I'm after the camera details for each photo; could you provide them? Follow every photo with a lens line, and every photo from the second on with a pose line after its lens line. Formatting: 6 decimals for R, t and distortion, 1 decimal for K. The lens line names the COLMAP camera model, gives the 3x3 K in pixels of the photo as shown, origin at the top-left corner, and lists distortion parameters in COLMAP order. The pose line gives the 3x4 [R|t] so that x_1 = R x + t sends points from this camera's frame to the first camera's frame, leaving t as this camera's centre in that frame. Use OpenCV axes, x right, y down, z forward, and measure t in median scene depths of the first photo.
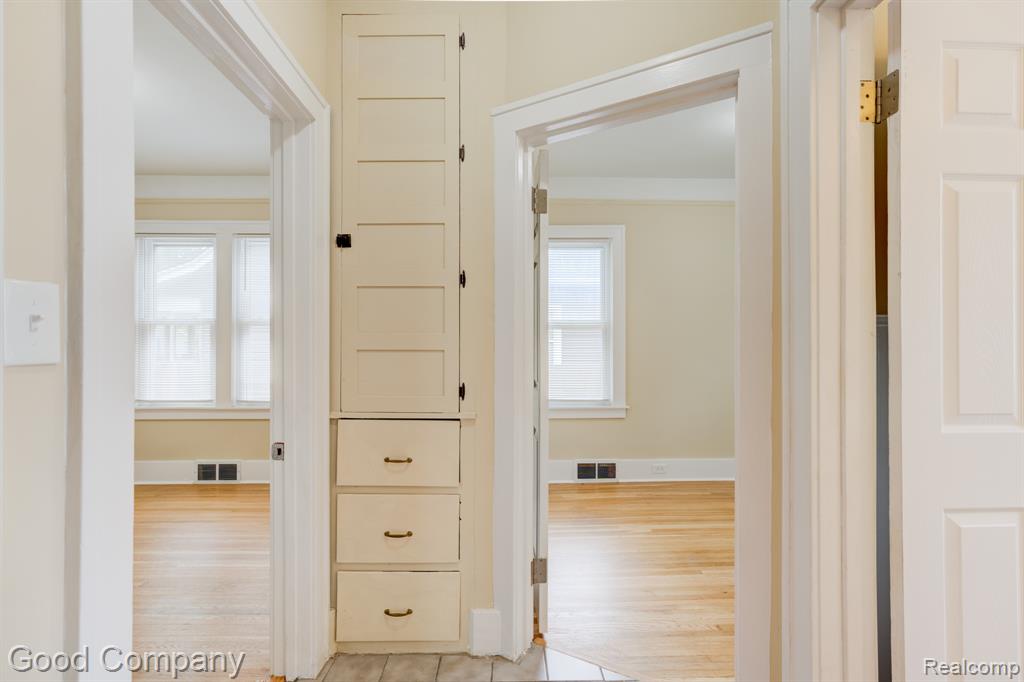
lens RADIAL K [[470.9, 0, 516.1], [0, 470.9, 345.3], [0, 0, 1]] dist [-0.003202, -0.000221]
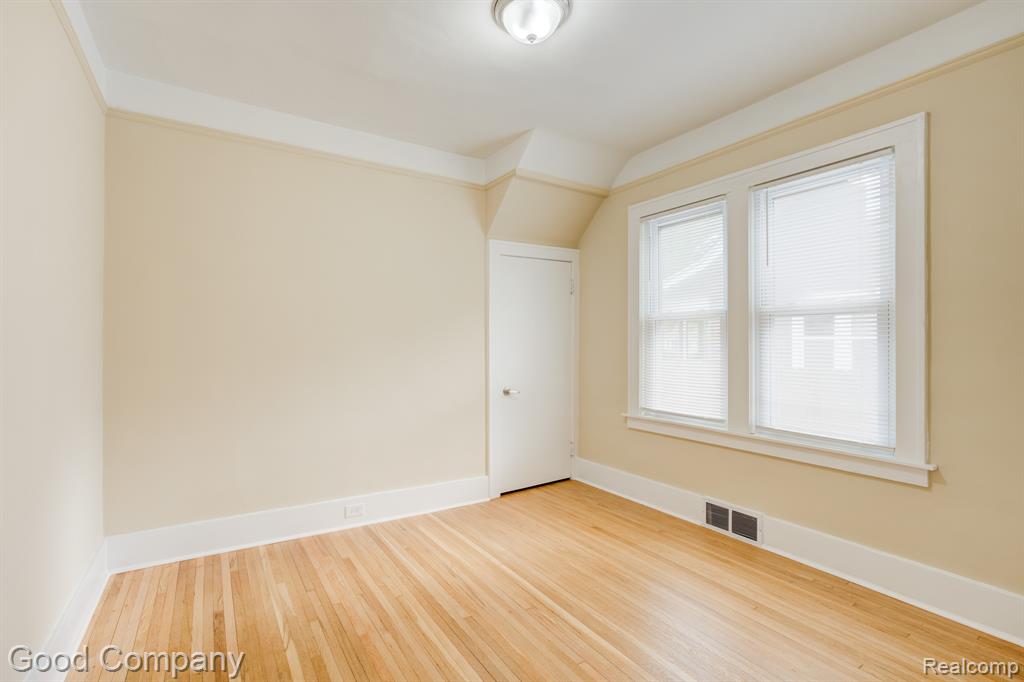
lens RADIAL K [[470.9, 0, 507.1], [0, 470.9, 341.8], [0, 0, 1]] dist [-0.003202, -0.000221]
pose [[0.538186, -0.006784, -0.842799, -0.209007], [0.005149, 0.999975, -0.004761, -0.003743], [0.842811, -0.001777, 0.538207, 0.321699]]
